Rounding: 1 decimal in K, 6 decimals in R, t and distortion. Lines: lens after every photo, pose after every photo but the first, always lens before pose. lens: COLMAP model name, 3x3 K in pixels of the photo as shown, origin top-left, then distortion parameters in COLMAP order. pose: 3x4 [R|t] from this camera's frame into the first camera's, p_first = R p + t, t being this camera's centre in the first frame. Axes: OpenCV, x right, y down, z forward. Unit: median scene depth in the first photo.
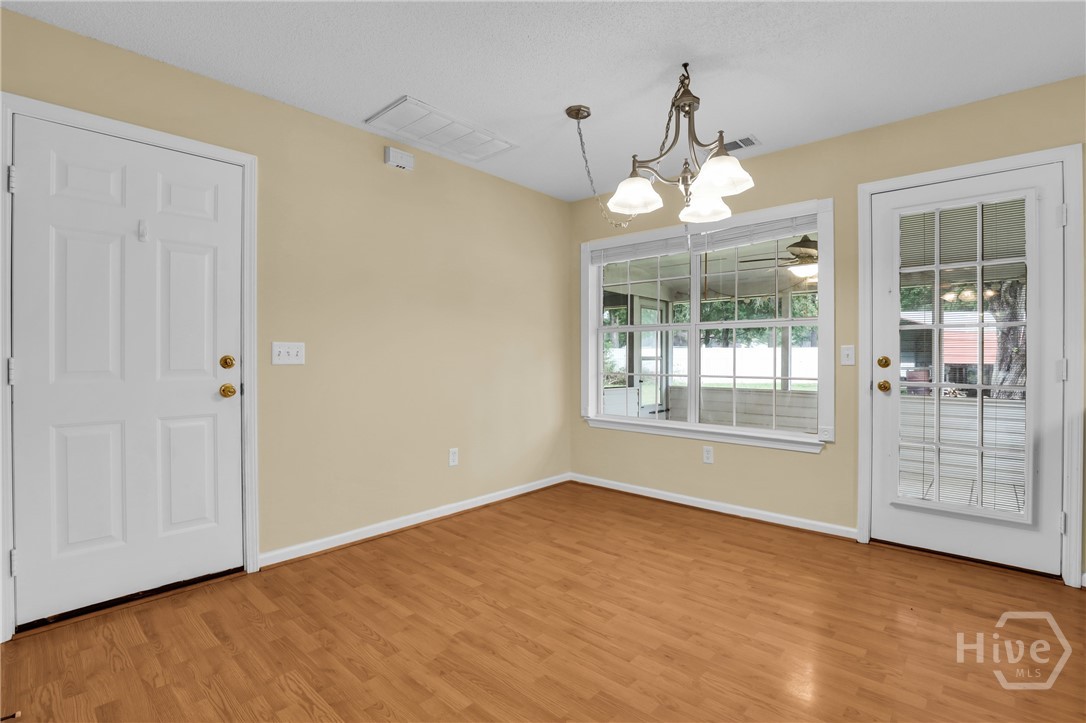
lens RADIAL K [[505.1, 0, 548.0], [0, 505.1, 359.1], [0, 0, 1]] dist [-0.035450, 0.005734]
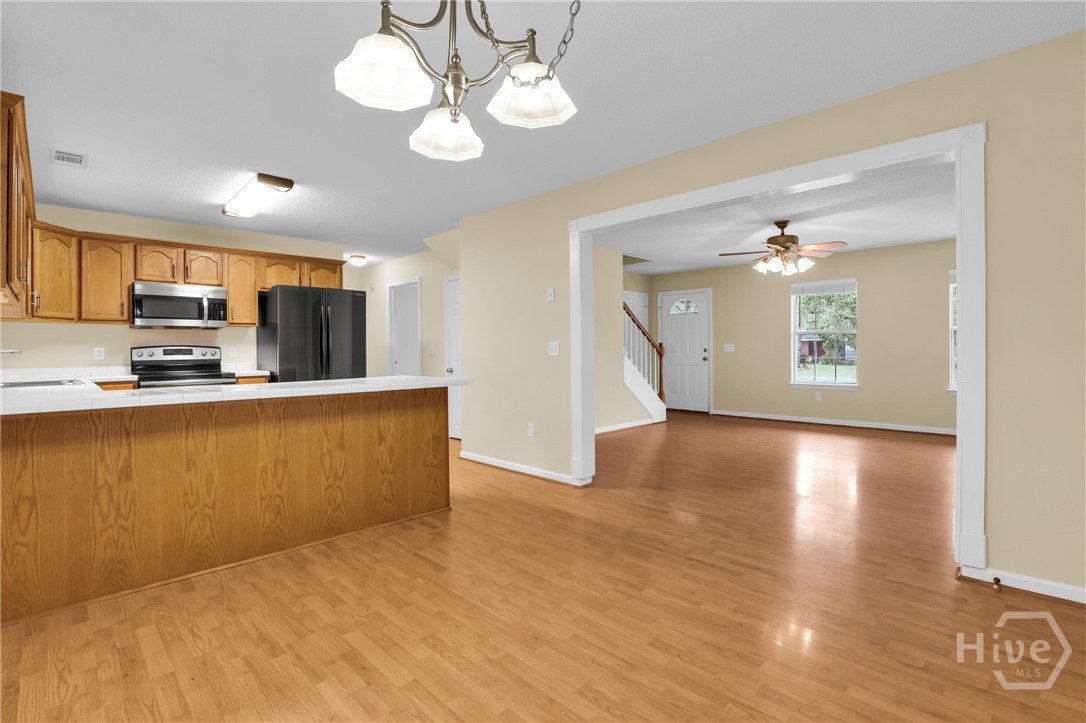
lens RADIAL K [[505.1, 0, 550.7], [0, 505.1, 351.0], [0, 0, 1]] dist [-0.035450, 0.005734]
pose [[-0.998791, 0.006590, 0.048724, 0.114664], [0.007145, 0.999912, 0.011211, -0.011817], [-0.048646, 0.011546, -0.998749, 1.507996]]
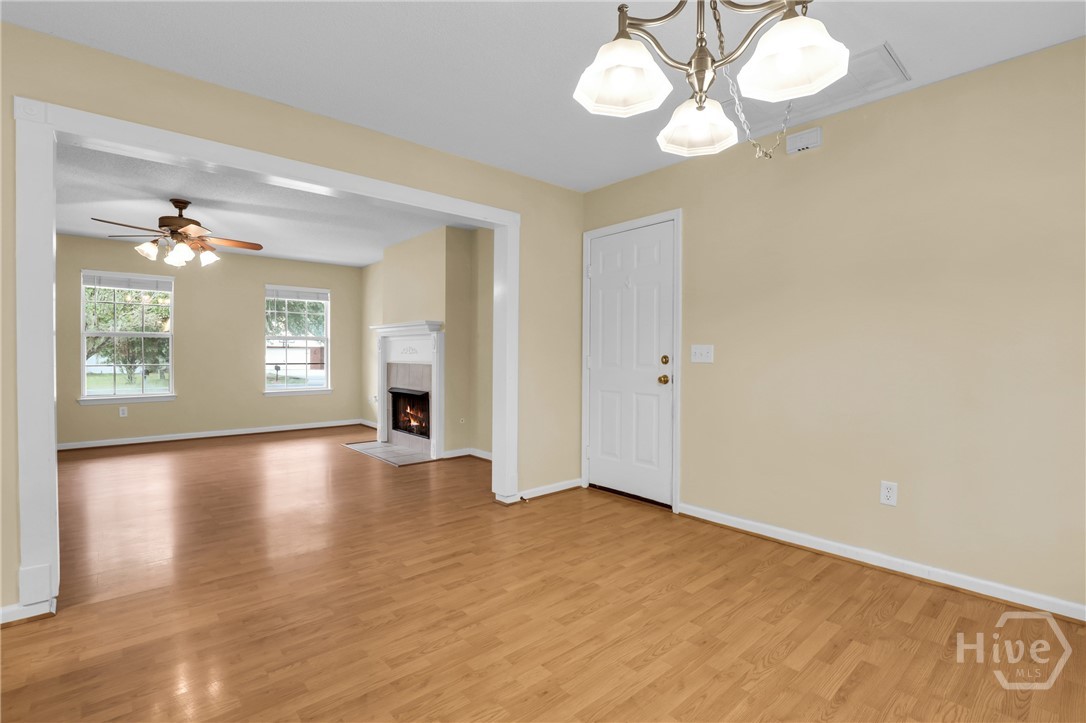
lens RADIAL K [[505.1, 0, 550.6], [0, 505.1, 363.0], [0, 0, 1]] dist [-0.035450, 0.005734]
pose [[-0.110025, 0.017734, -0.993771, 0.827592], [-0.011052, 0.999757, 0.019064, -0.008543], [0.993867, 0.013080, -0.109802, 0.814006]]
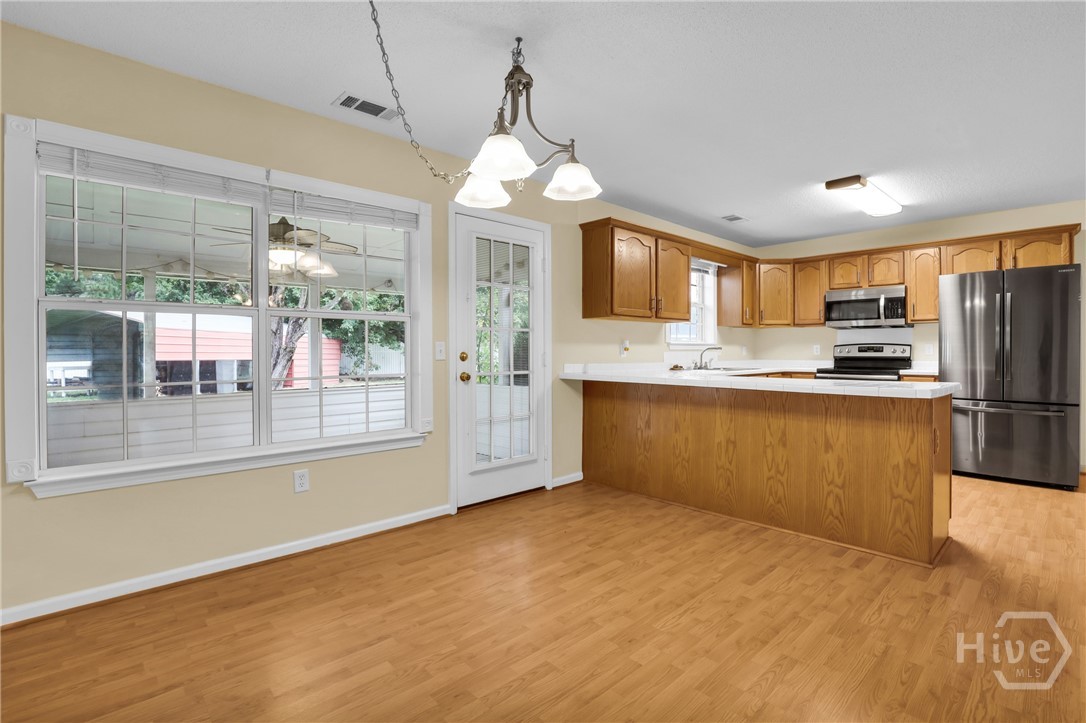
lens RADIAL K [[505.1, 0, 557.2], [0, 505.1, 351.8], [0, 0, 1]] dist [-0.035450, 0.005734]
pose [[0.078856, -0.003006, 0.996881, -0.595245], [0.011944, 0.999927, 0.002070, -0.006158], [-0.996814, 0.011743, 0.078886, 0.786700]]
